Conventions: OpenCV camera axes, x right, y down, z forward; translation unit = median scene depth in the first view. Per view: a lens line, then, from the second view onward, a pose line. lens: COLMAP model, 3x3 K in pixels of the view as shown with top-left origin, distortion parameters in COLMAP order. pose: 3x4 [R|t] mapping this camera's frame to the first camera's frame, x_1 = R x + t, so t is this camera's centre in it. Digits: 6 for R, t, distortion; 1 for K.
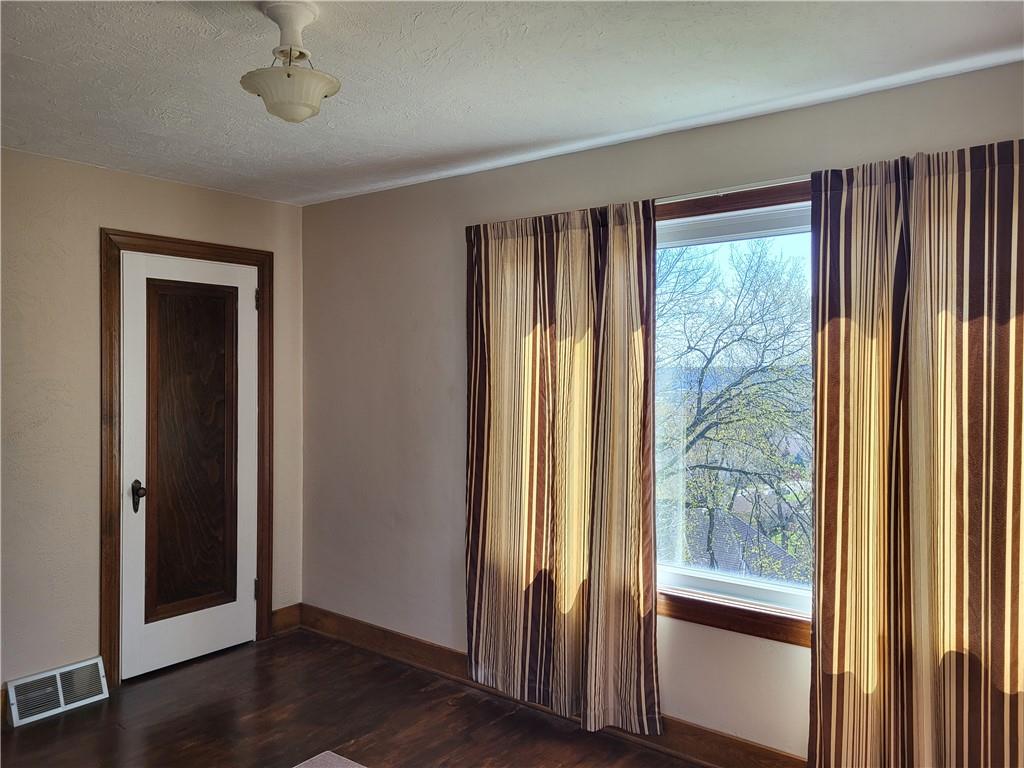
lens RADIAL K [[775.5, 0, 503.6], [0, 775.5, 382.0], [0, 0, 1]] dist [0.087659, -0.082195]
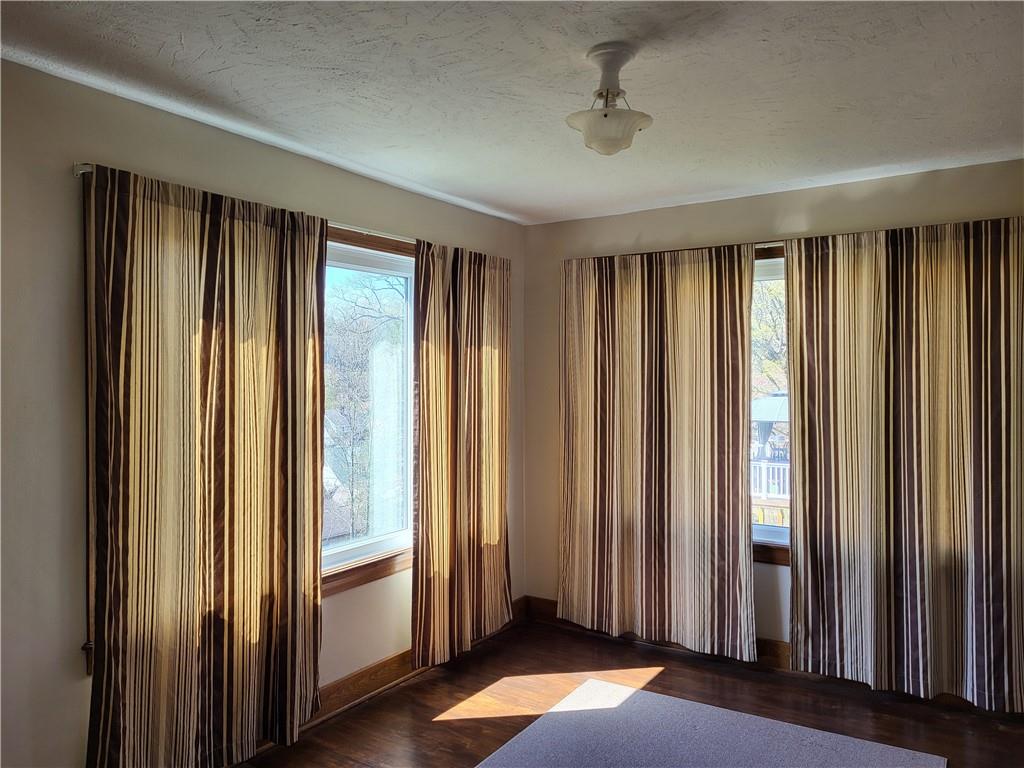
lens RADIAL K [[775.5, 0, 503.6], [0, 775.5, 382.0], [0, 0, 1]] dist [0.087659, -0.082195]
pose [[-0.086679, -0.012040, 0.996164, -0.851886], [0.014566, 0.999805, 0.013351, -0.015492], [-0.996130, 0.015668, -0.086487, 0.781717]]
